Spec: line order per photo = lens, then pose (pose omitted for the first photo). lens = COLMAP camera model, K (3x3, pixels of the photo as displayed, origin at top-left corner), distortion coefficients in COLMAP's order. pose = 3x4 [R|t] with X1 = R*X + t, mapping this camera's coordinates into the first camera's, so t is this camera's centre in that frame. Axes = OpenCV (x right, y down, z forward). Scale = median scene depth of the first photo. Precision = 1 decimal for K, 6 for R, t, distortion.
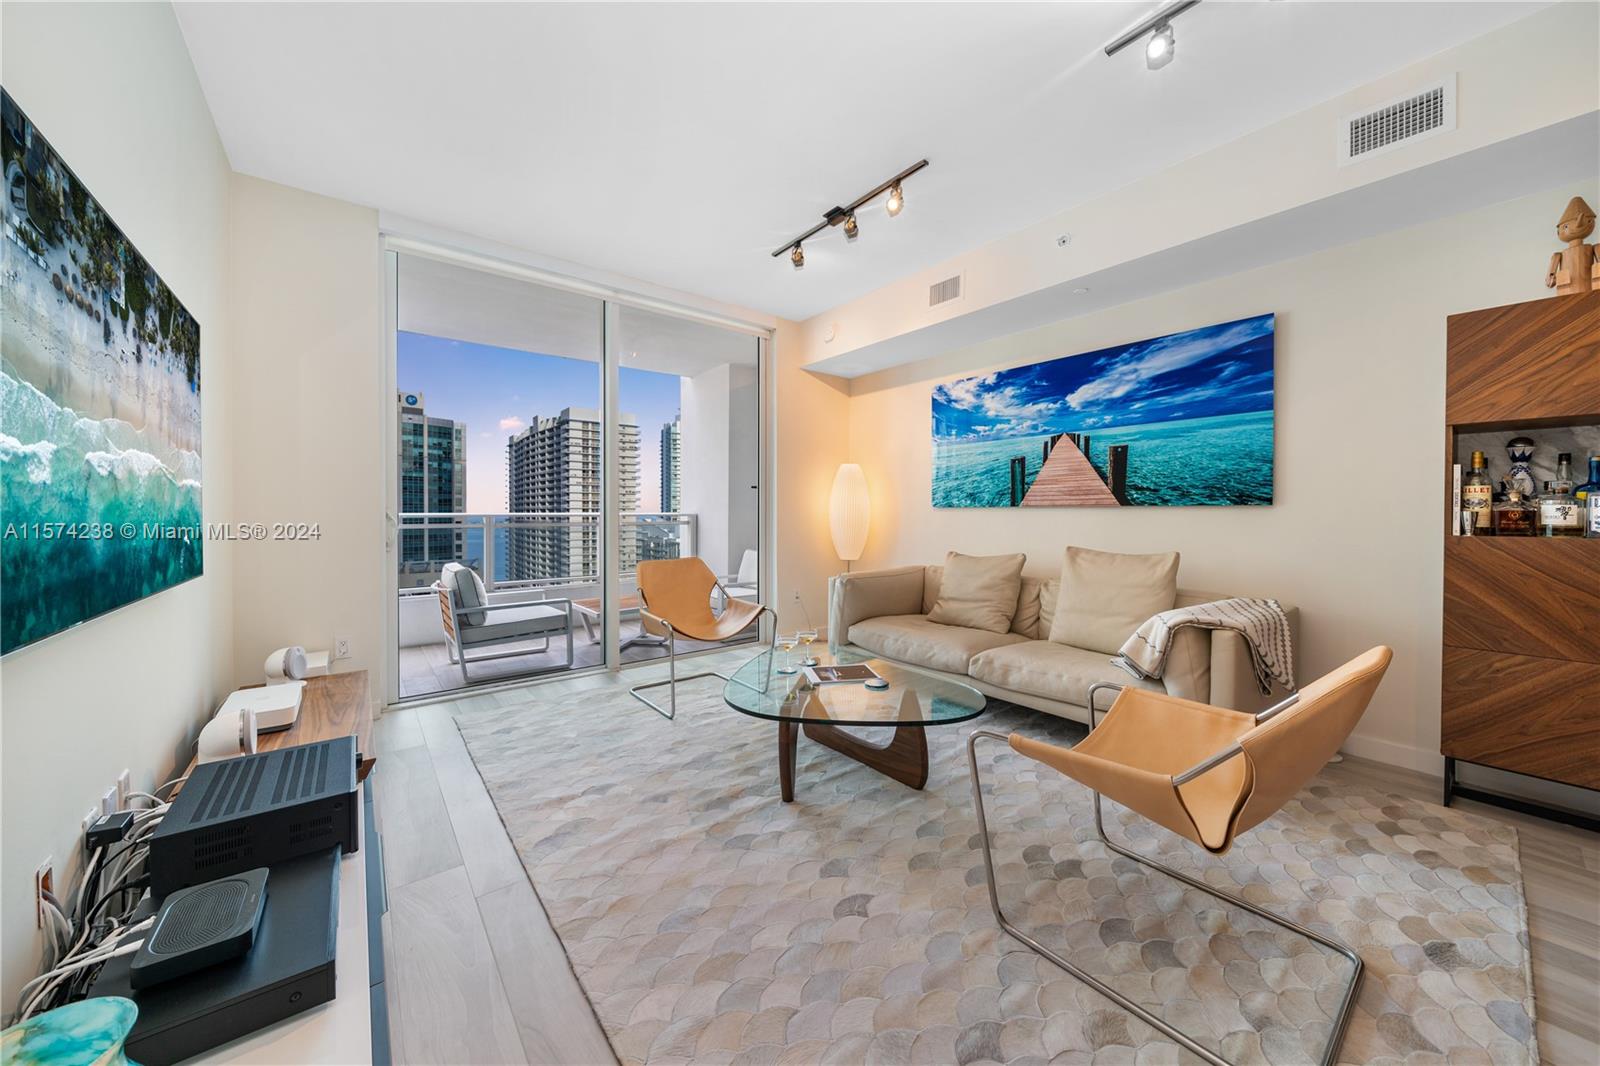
lens RADIAL K [[555.9, 0, 807.0], [0, 555.9, 524.9], [0, 0, 1]] dist [-0.006872, 0.000706]
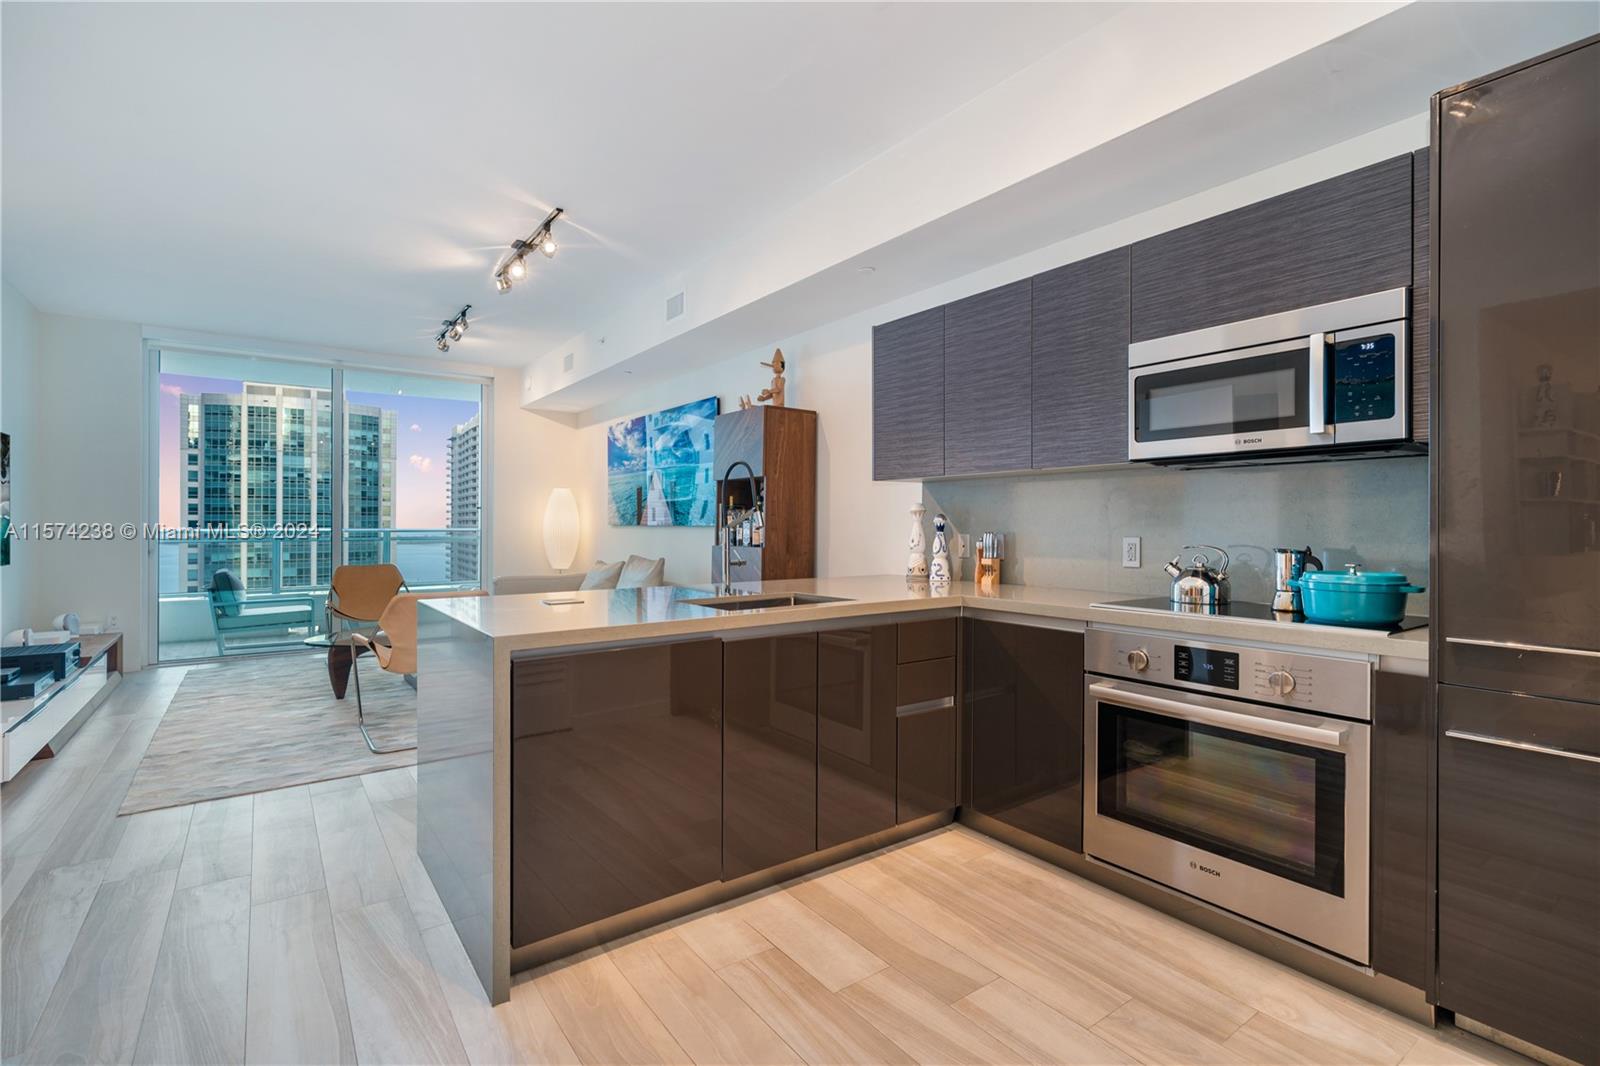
lens RADIAL K [[726.4, 0, 807.4], [0, 726.4, 520.9], [0, 0, 1]] dist [-0.005398, 0.000772]
pose [[0.999267, -0.001229, -0.038262, 1.082093], [0.000234, 0.999661, -0.026016, 0.001411], [0.038281, 0.025988, 0.998929, -0.863745]]
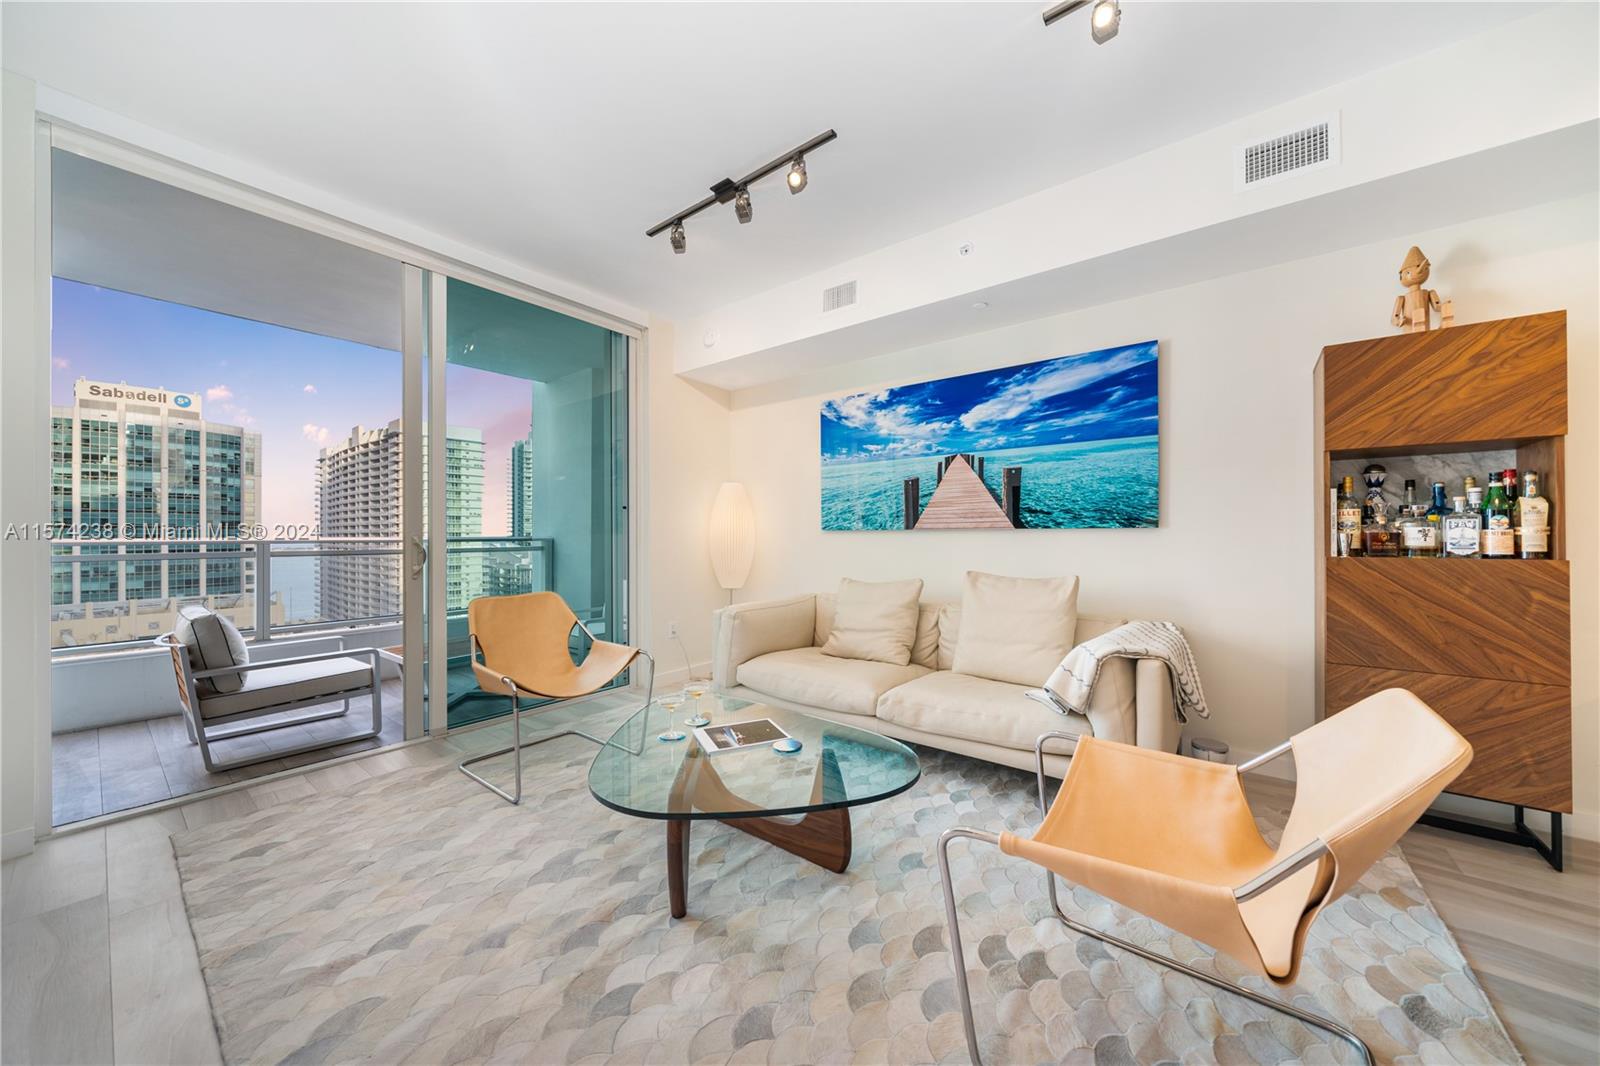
lens RADIAL K [[555.9, 0, 800.9], [0, 555.9, 538.8], [0, 0, 1]] dist [-0.006872, 0.000706]
pose [[0.975273, -0.003542, 0.220975, -0.025009], [0.007477, 0.999828, -0.016975, -0.002906], [-0.220877, 0.018208, 0.975132, 0.141561]]
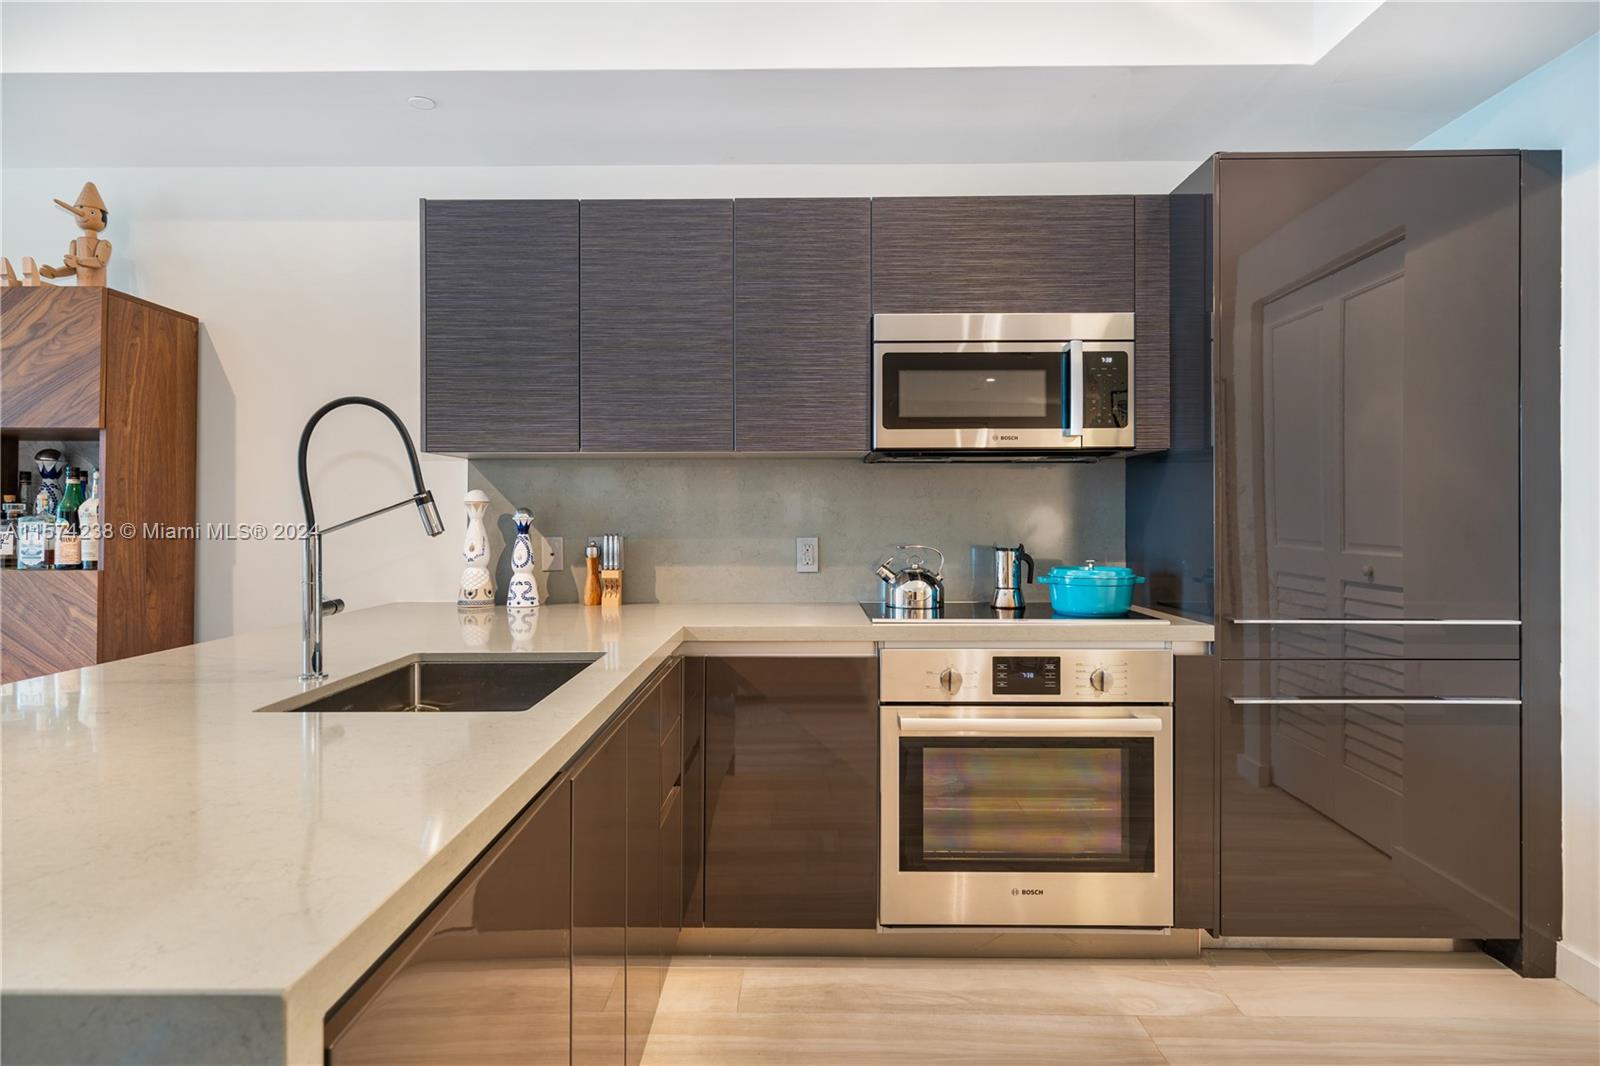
lens RADIAL K [[821.7, 0, 800.1], [0, 821.7, 516.5], [0, 0, 1]] dist [0.002527, -0.000751]
pose [[0.639153, -0.002496, 0.769076, 0.759534], [0.018347, 0.999760, -0.012003, -0.013956], [-0.768861, 0.021782, 0.639045, -0.493448]]
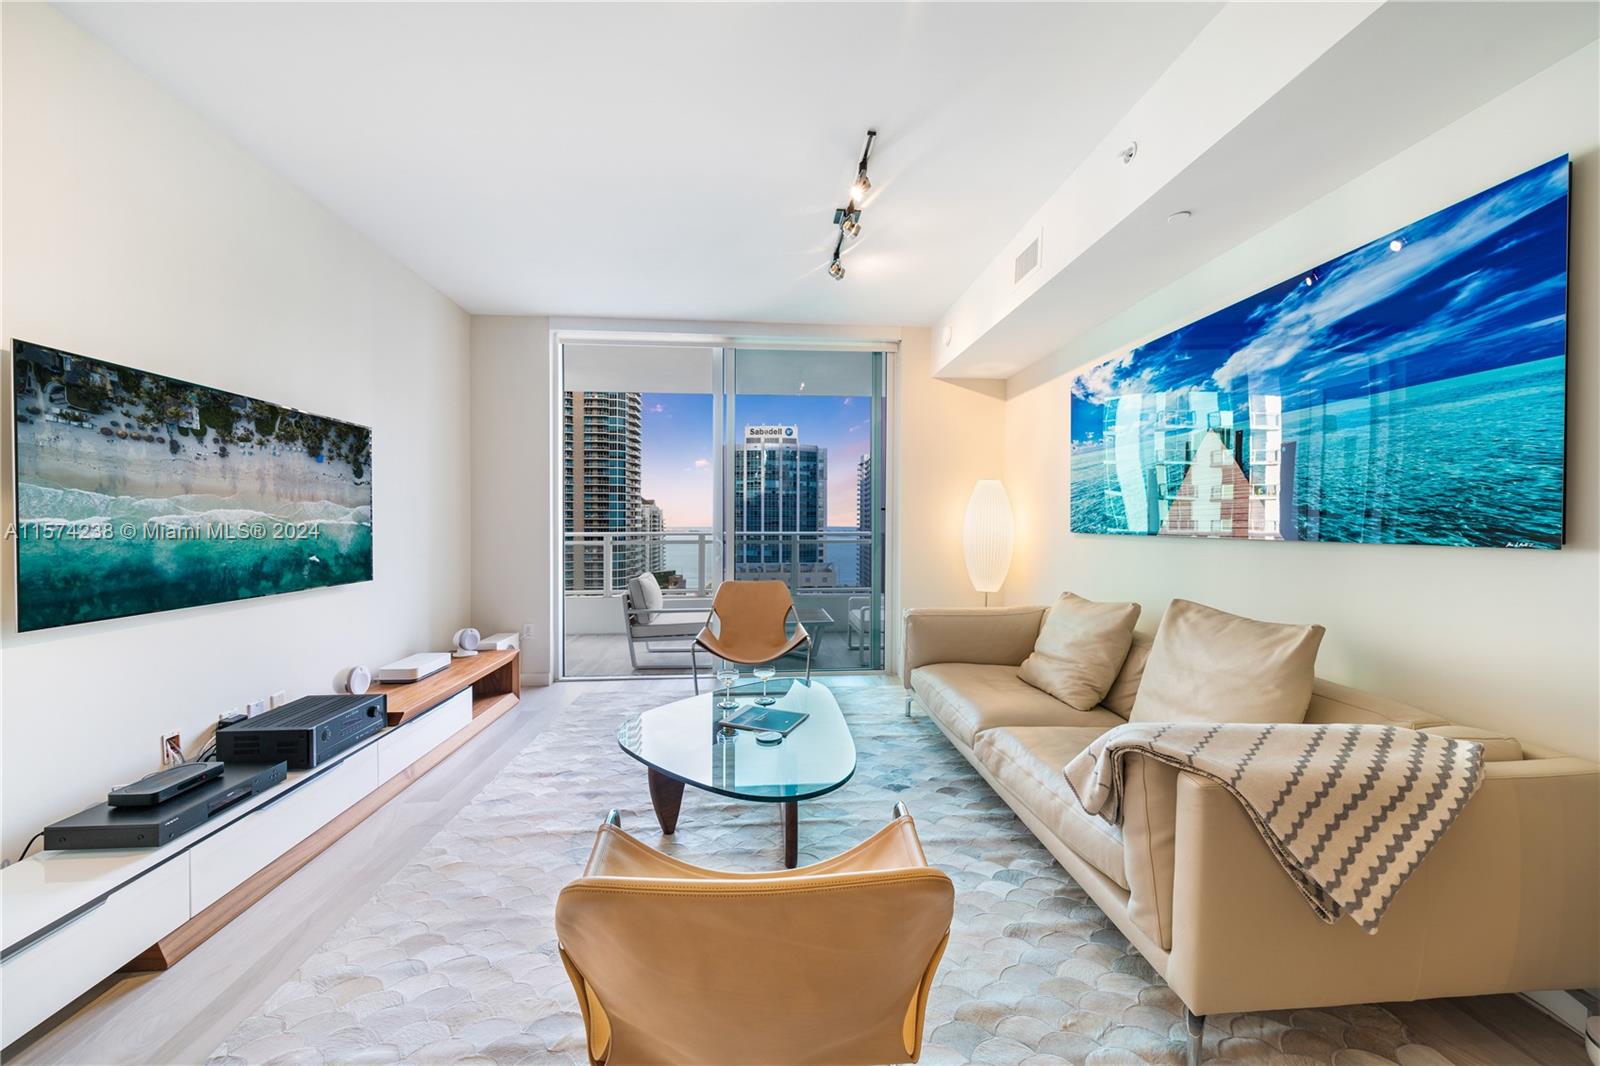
lens RADIAL K [[555.9, 0, 791.7], [0, 555.9, 531.4], [0, 0, 1]] dist [-0.006872, 0.000706]
pose [[0.815126, 0.009363, -0.579207, 0.533800], [-0.013950, 0.999897, -0.003469, -0.038550], [0.579115, 0.010907, 0.815173, 0.202474]]
